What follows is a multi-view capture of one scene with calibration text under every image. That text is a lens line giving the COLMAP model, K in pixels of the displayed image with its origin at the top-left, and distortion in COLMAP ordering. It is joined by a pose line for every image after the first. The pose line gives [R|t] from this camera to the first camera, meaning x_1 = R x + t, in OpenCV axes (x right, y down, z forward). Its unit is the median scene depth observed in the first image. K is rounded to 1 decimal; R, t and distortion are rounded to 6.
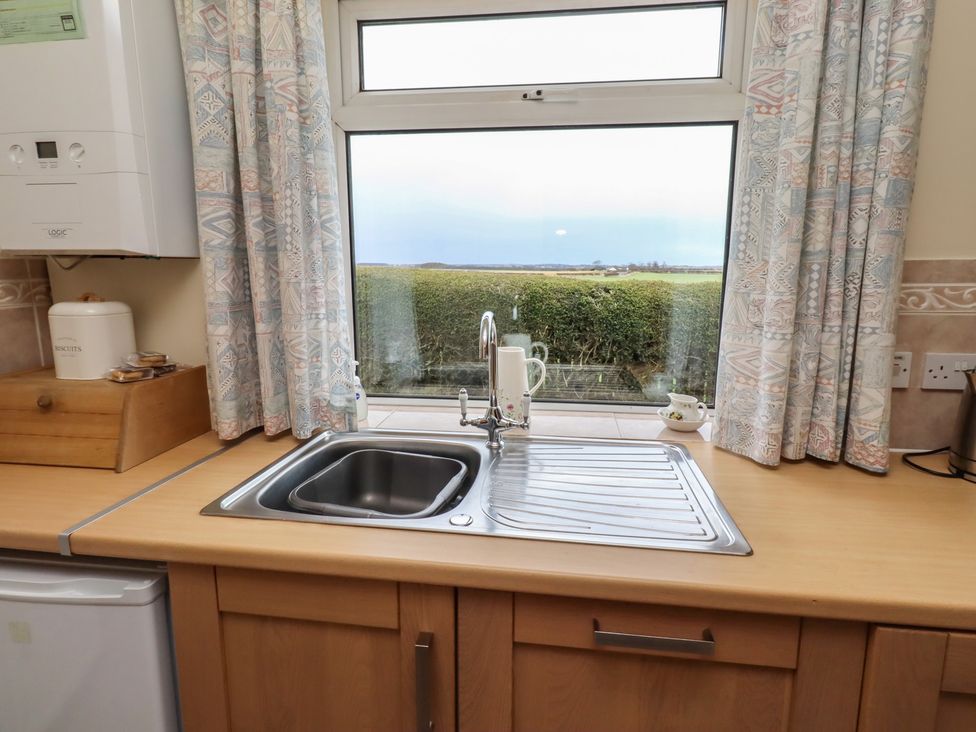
lens RADIAL K [[504.7, 0, 495.6], [0, 504.7, 347.0], [0, 0, 1]] dist [0.002282, 0.000802]
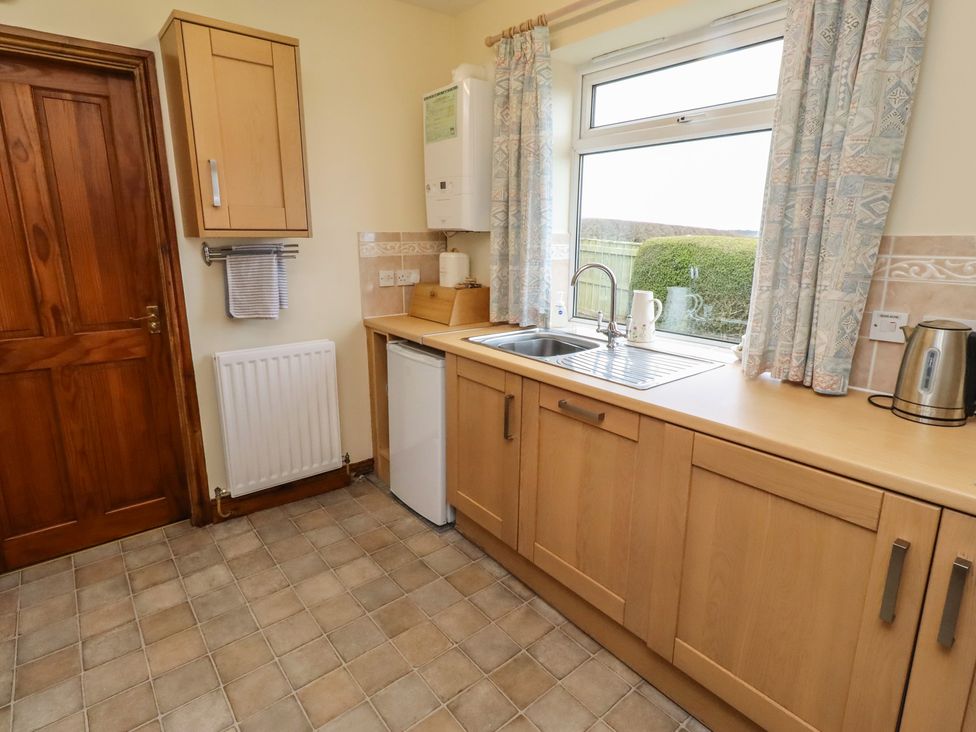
lens RADIAL K [[515.2, 0, 498.6], [0, 515.2, 347.5], [0, 0, 1]] dist [0.000797, 0.000784]
pose [[0.738058, 0.150750, -0.657681, 0.935101], [-0.114553, 0.988567, 0.098042, 0.083822], [0.664942, 0.002979, 0.746889, -0.574371]]
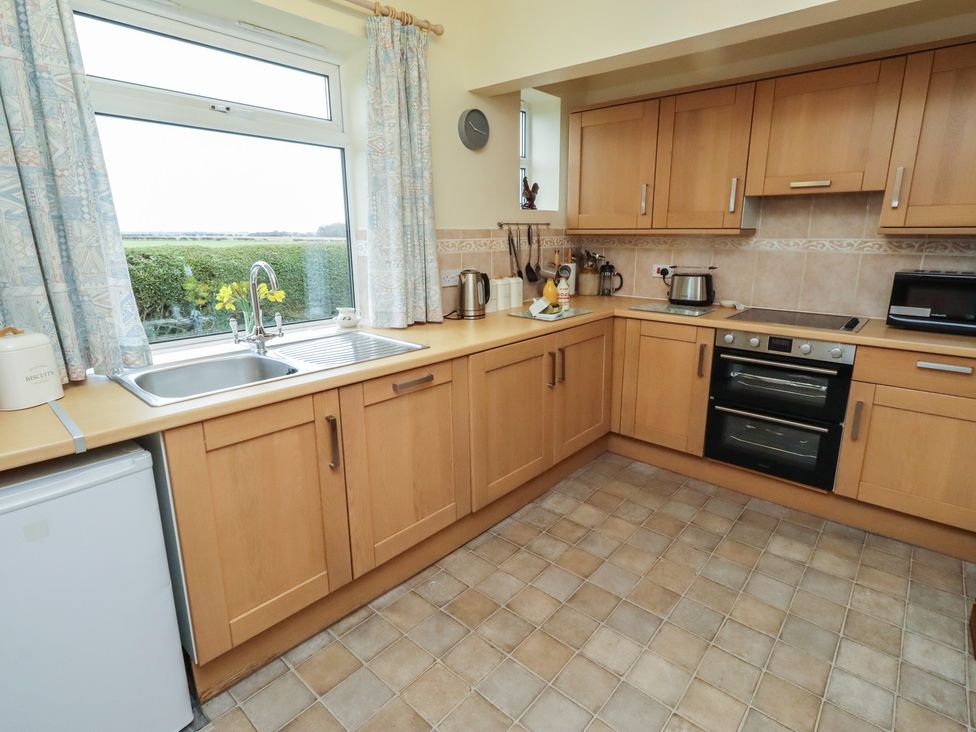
lens RADIAL K [[504.7, 0, 495.6], [0, 504.7, 347.0], [0, 0, 1]] dist [0.002282, 0.000802]
pose [[0.560212, -0.185832, 0.807236, -0.923230], [0.131629, 0.982100, 0.134738, 0.076097], [-0.817824, 0.030773, 0.574644, -0.499519]]
